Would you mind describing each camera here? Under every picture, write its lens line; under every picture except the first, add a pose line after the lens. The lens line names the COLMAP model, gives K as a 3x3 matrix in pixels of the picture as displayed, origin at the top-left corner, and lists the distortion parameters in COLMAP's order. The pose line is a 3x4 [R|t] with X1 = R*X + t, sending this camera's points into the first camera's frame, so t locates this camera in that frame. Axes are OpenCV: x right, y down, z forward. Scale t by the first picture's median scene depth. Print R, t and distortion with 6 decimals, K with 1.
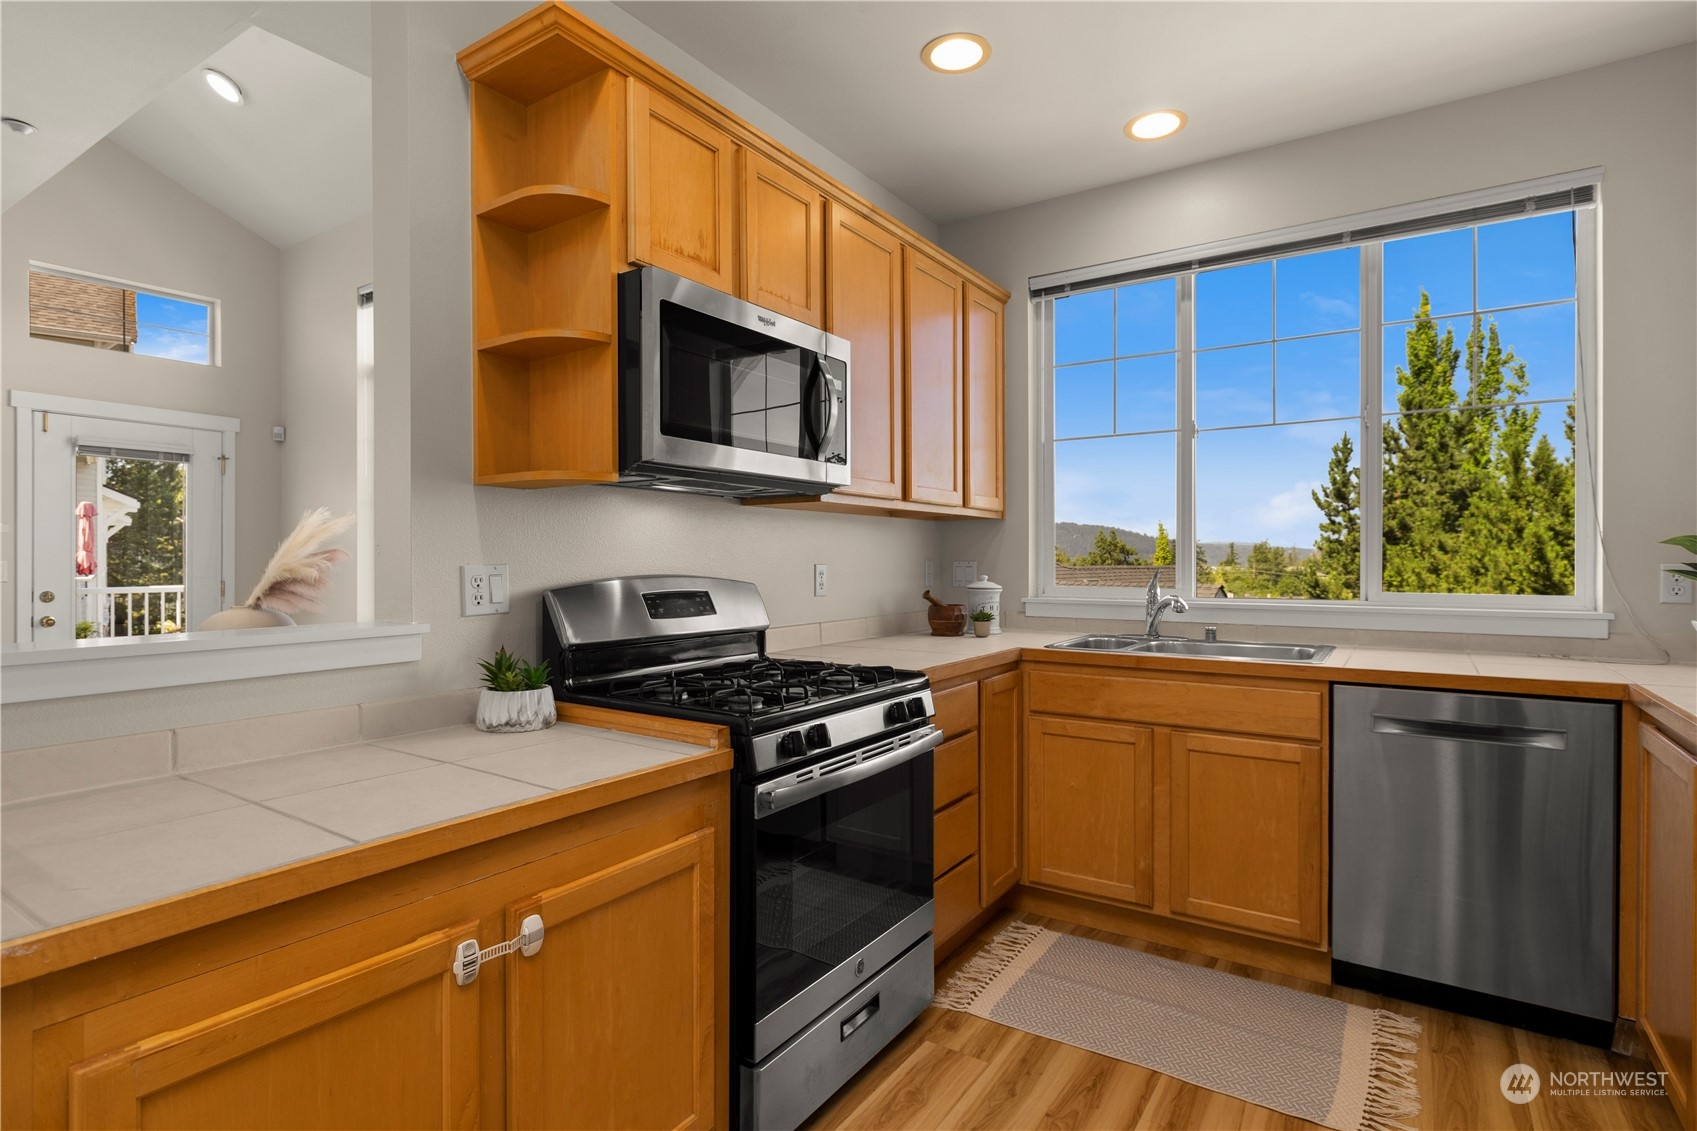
lens RADIAL K [[836.9, 0, 850.9], [0, 836.9, 563.8], [0, 0, 1]] dist [-0.002274, -0.001601]
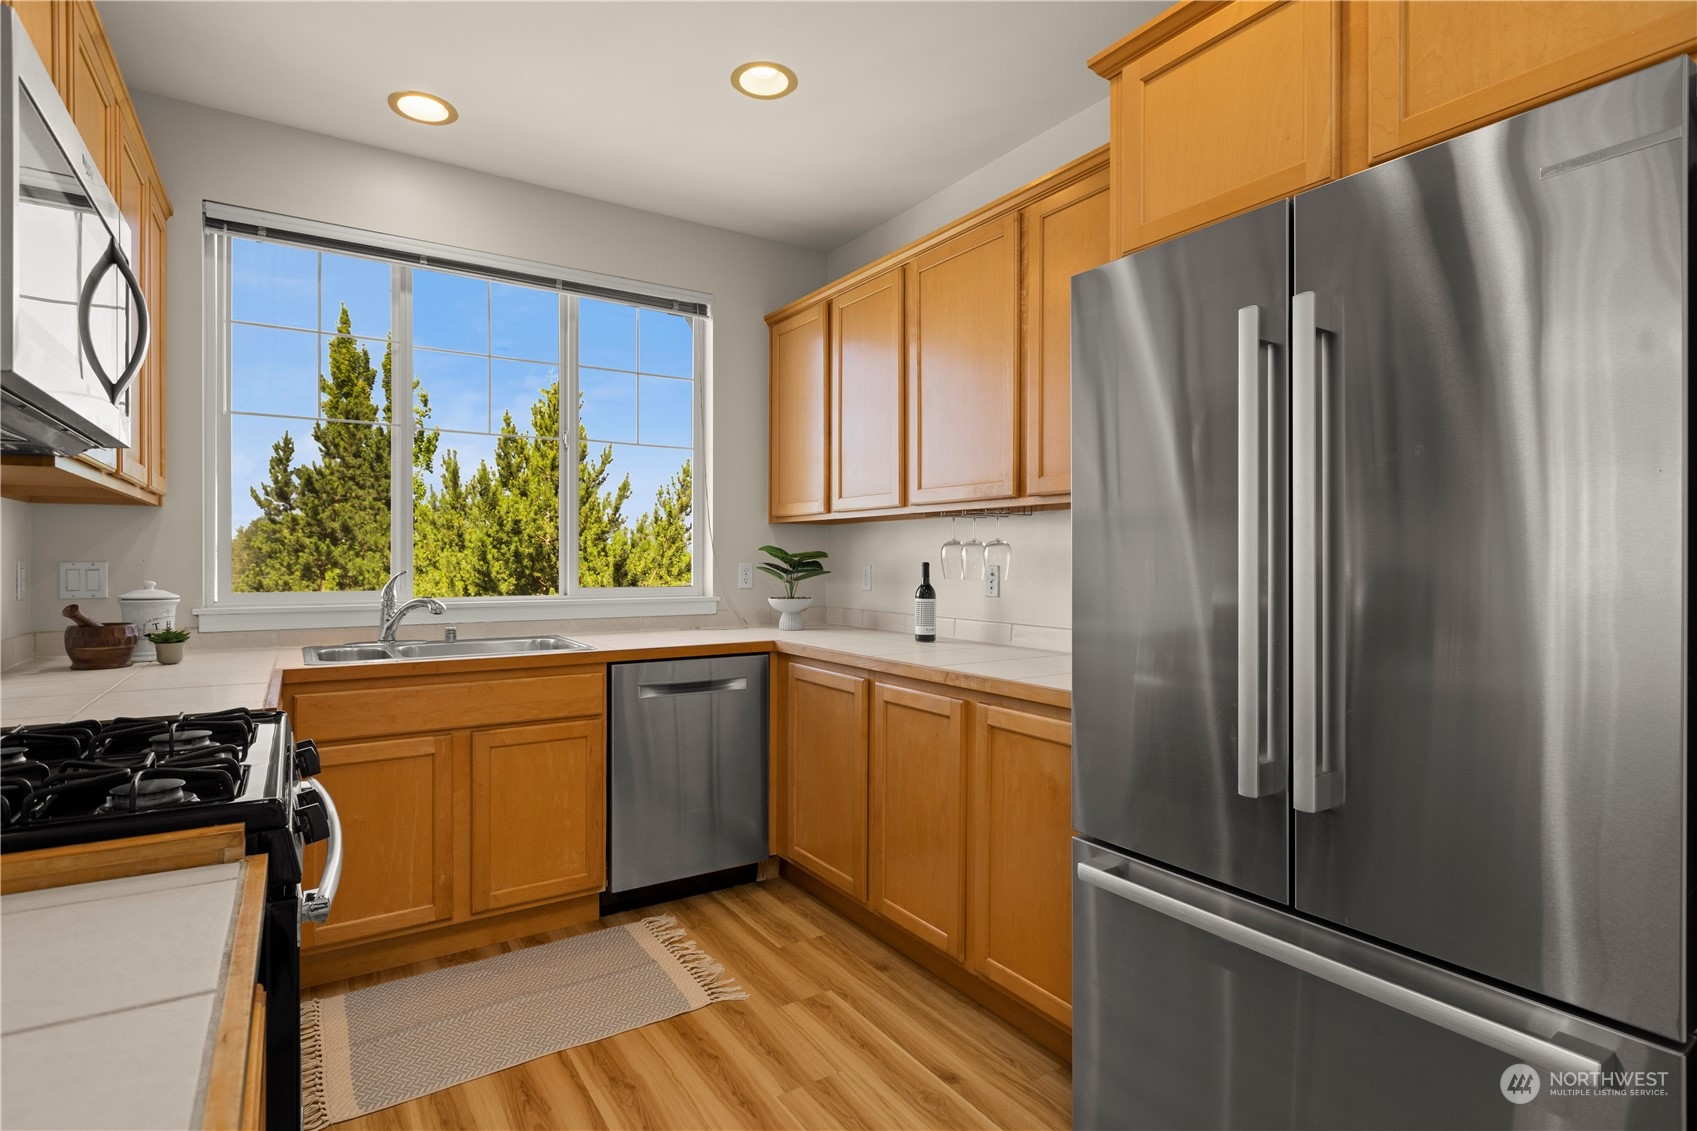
lens RADIAL K [[819.9, 0, 825.9], [0, 819.9, 560.9], [0, 0, 1]] dist [-0.005696, -0.000711]
pose [[0.411804, 0.000202, 0.911272, -0.351946], [0.003222, 0.999993, -0.001677, -0.001274], [-0.911267, 0.003627, 0.411801, 0.226646]]
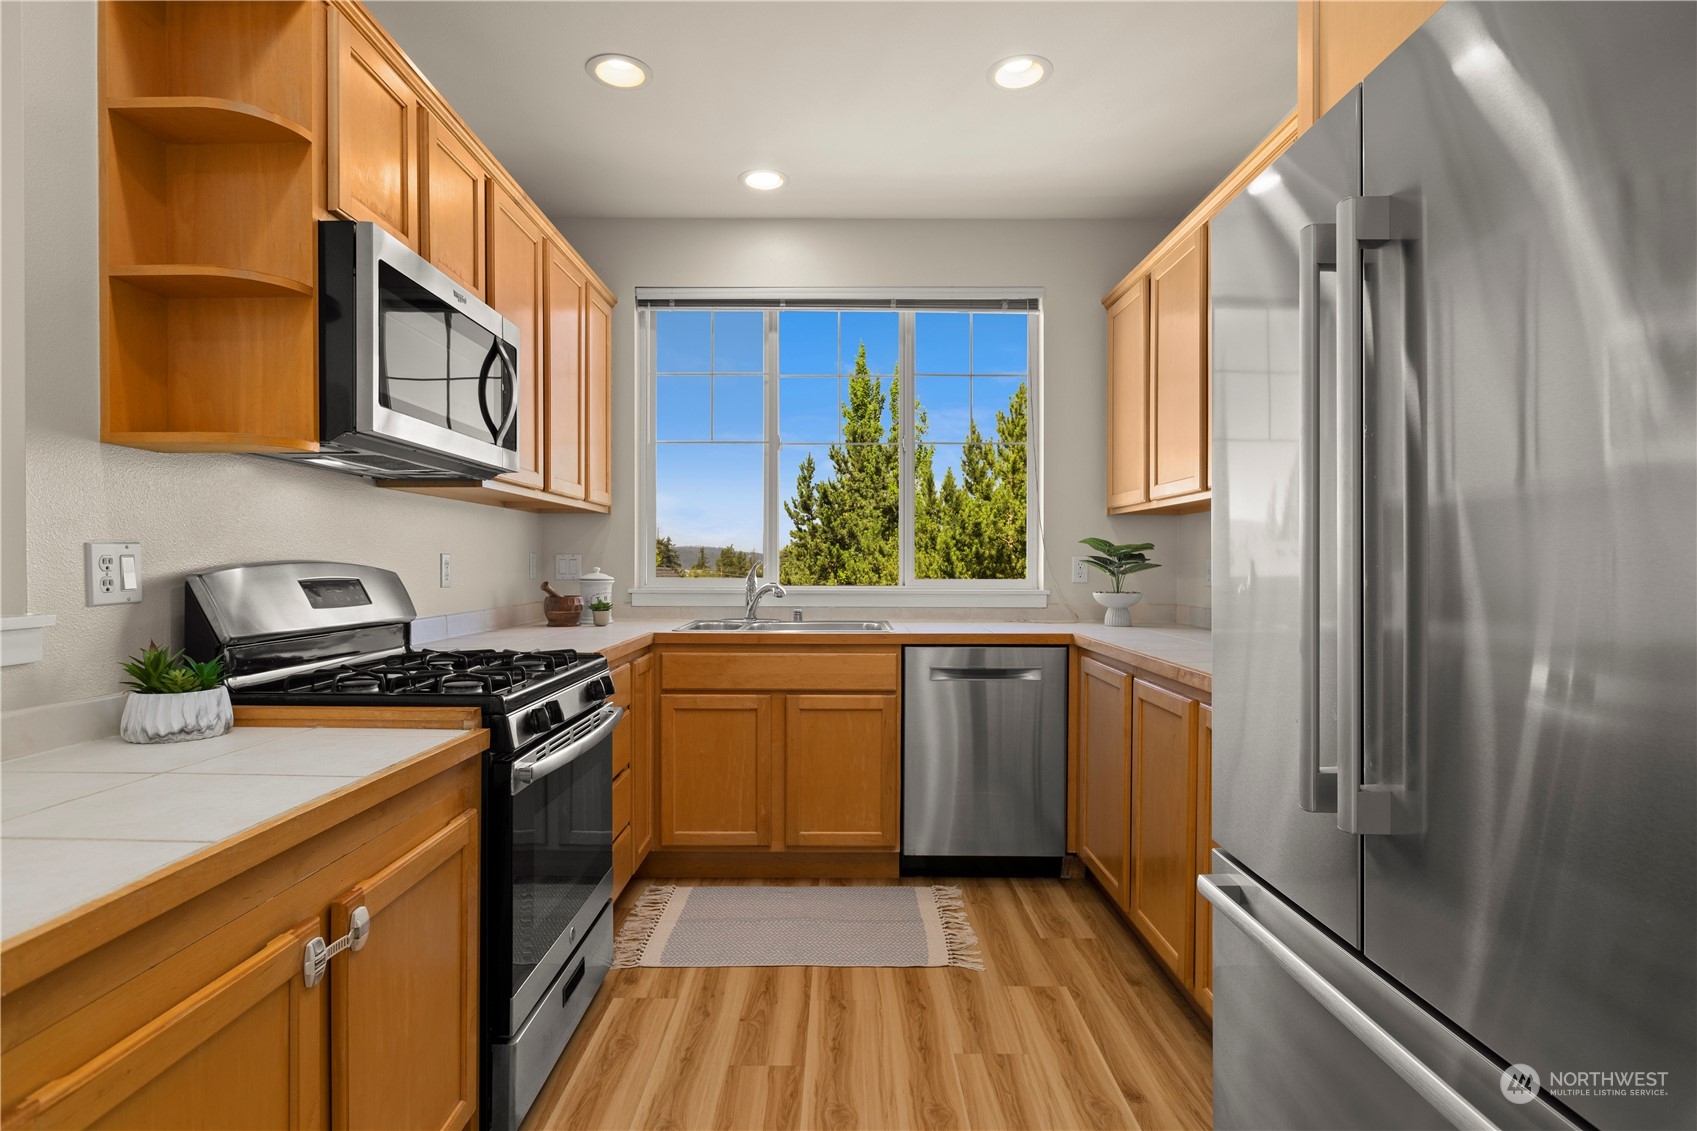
lens RADIAL K [[836.9, 0, 835.7], [0, 836.9, 566.9], [0, 0, 1]] dist [-0.002274, -0.001601]
pose [[0.837816, 0.000703, 0.545953, -0.222532], [-0.000996, 0.999999, 0.000241, 0.018062], [-0.545953, -0.000745, 0.837816, -0.040756]]
